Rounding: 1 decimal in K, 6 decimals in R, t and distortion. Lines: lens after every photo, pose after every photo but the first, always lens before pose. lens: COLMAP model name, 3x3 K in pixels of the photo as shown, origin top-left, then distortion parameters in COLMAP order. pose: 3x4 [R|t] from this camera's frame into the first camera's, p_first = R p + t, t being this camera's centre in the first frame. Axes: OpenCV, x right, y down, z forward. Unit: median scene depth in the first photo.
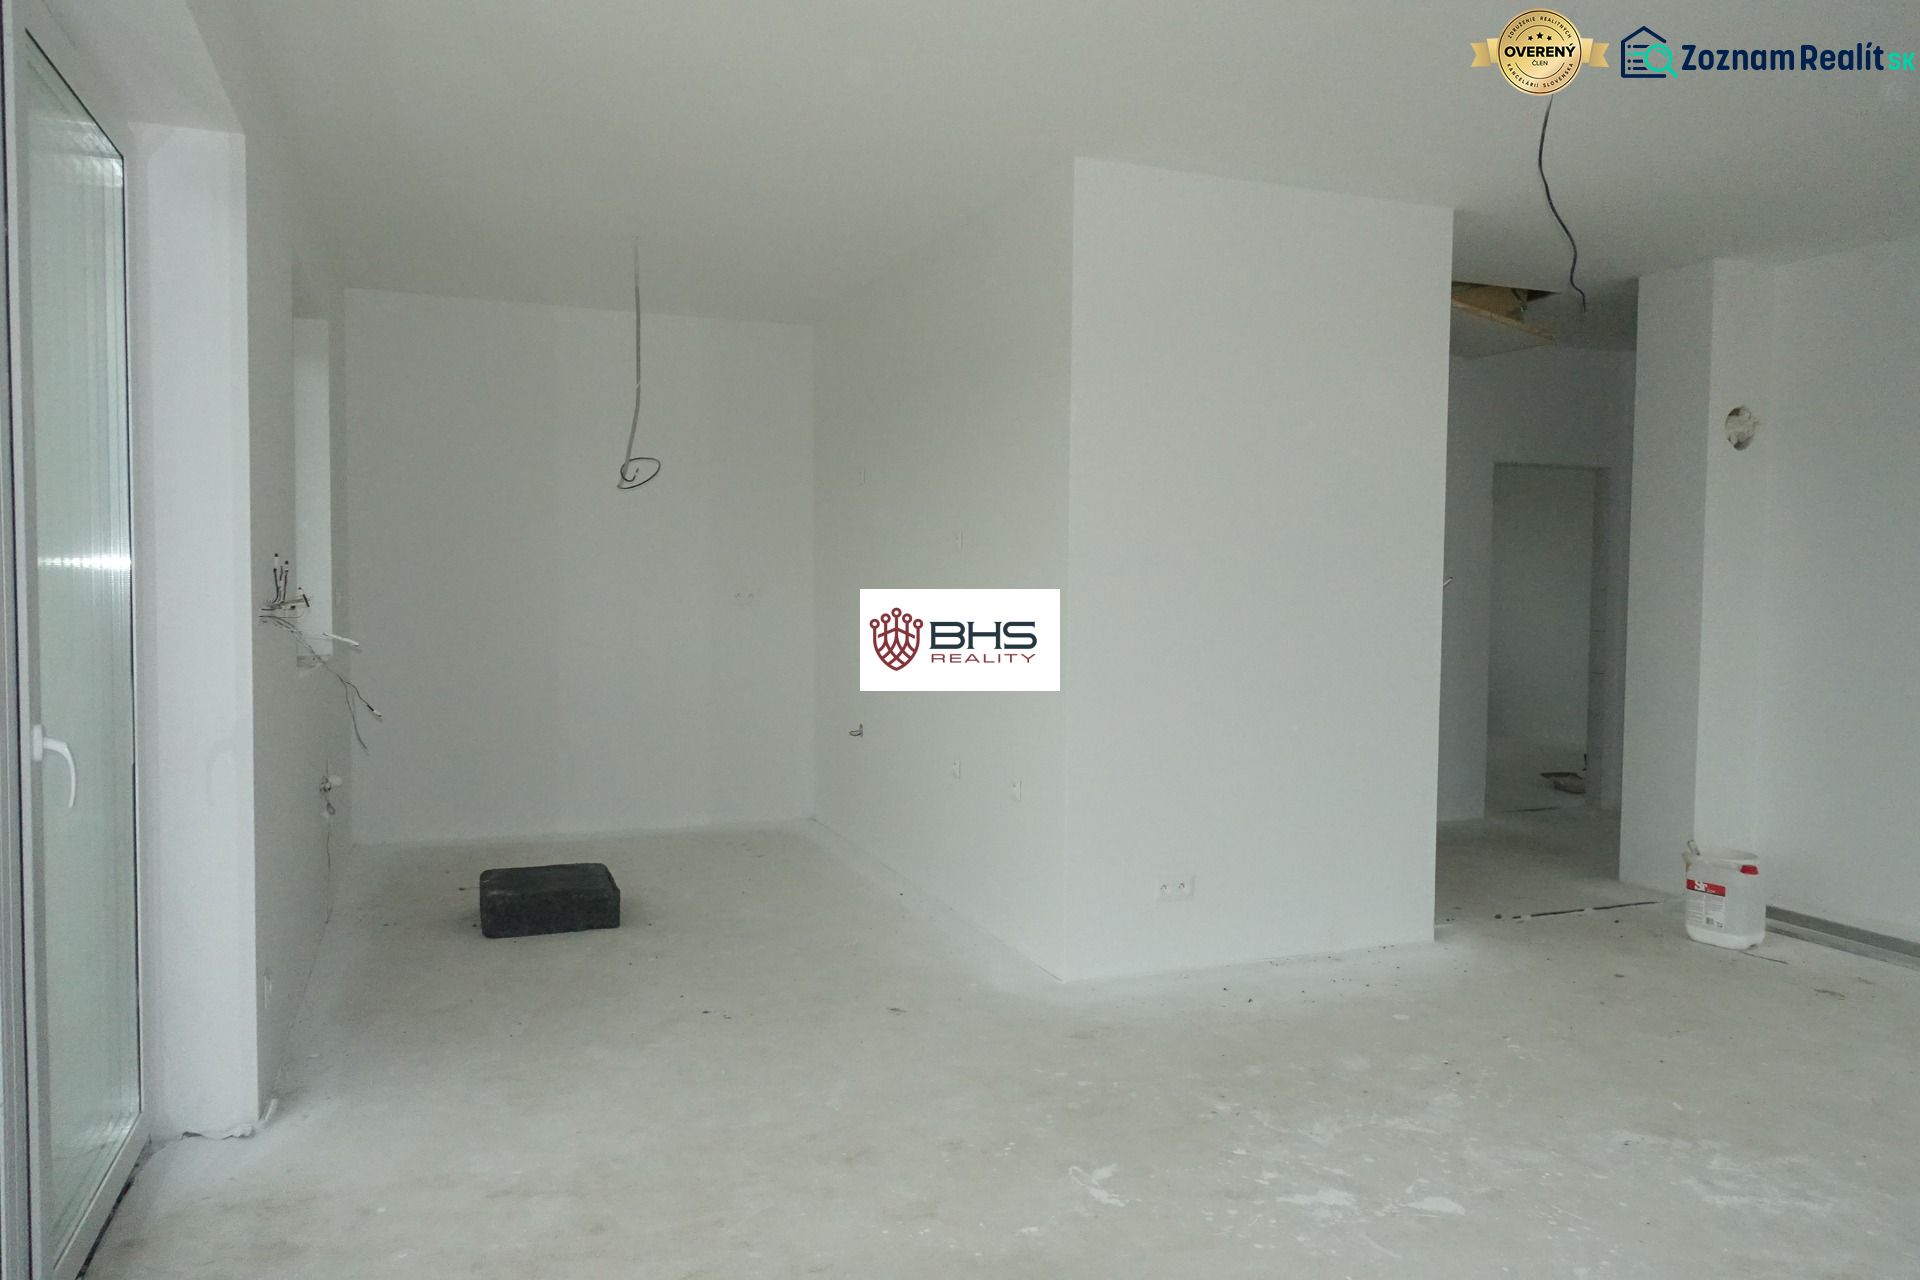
lens RADIAL K [[1347.2, 0, 960.0], [0, 1347.2, 640.0], [0, 0, 1]] dist [-0.002322, -0.001594]
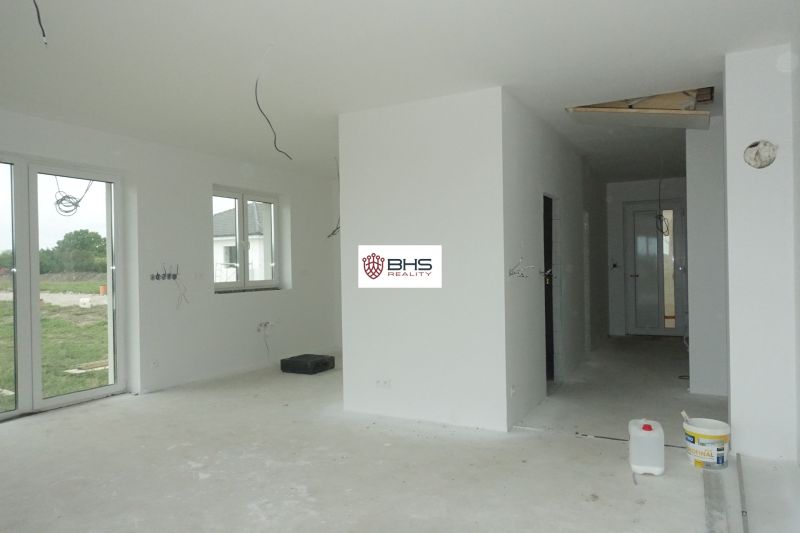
lens RADIAL K [[561.3, 0, 400.0], [0, 561.3, 266.5], [0, 0, 1]] dist [-0.002322, -0.001594]
pose [[0.636254, -0.017636, -0.771278, 1.732736], [-0.012684, 0.999364, -0.033316, -0.003288], [0.771375, 0.030980, 0.635626, 0.585811]]
